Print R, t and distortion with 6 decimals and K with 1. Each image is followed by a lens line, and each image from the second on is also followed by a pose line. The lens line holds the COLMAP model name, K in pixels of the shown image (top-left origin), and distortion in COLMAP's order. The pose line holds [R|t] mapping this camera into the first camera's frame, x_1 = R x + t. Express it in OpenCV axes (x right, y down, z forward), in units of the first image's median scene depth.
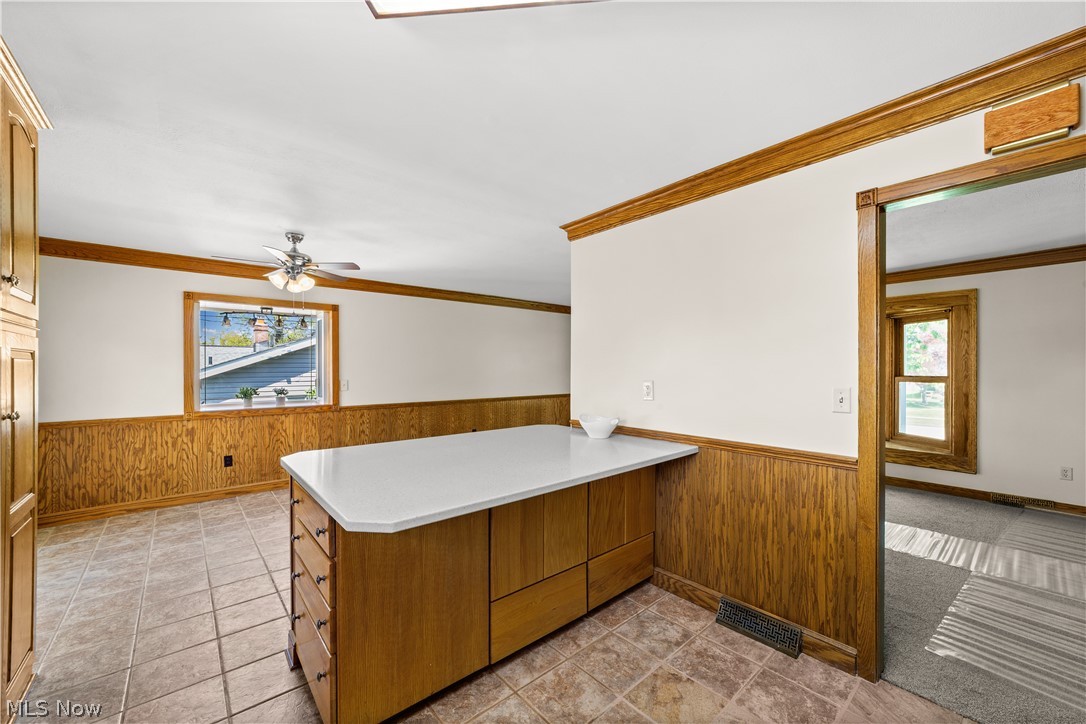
lens RADIAL K [[422.1, 0, 540.2], [0, 422.1, 366.8], [0, 0, 1]] dist [-0.001154, 0.001192]
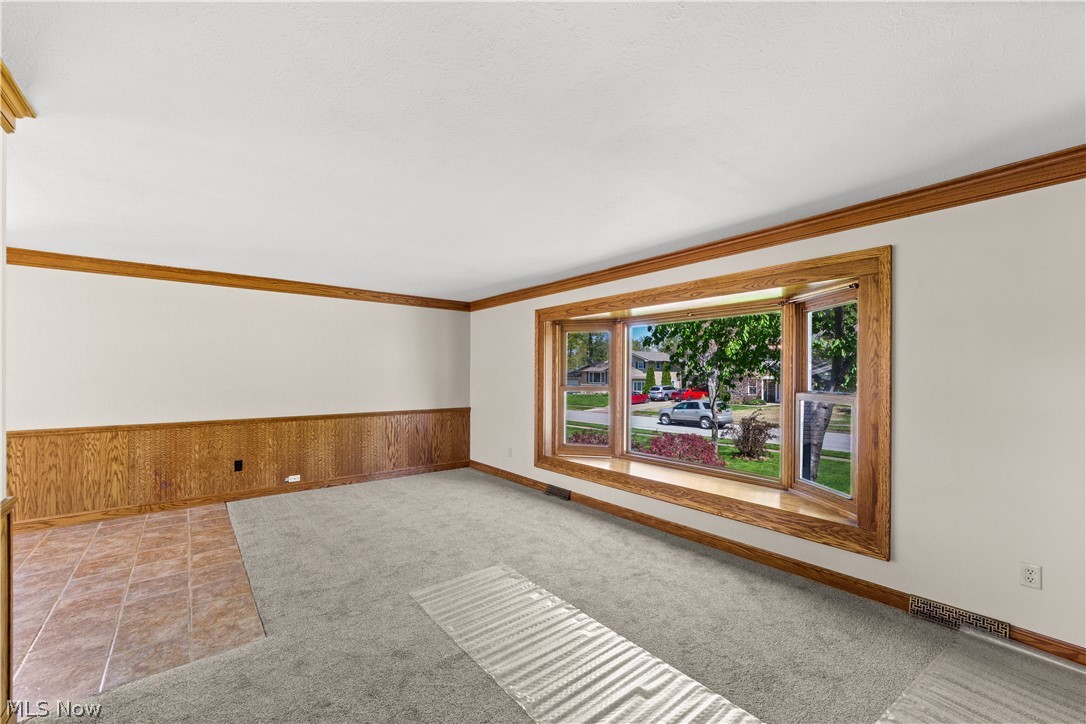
lens RADIAL K [[422.1, 0, 544.1], [0, 422.1, 377.7], [0, 0, 1]] dist [-0.001154, 0.001192]
pose [[0.999812, 0.003287, -0.019095, 0.554956], [-0.003125, 0.999959, 0.008530, -0.005410], [0.019122, -0.008469, 0.999781, 0.399283]]
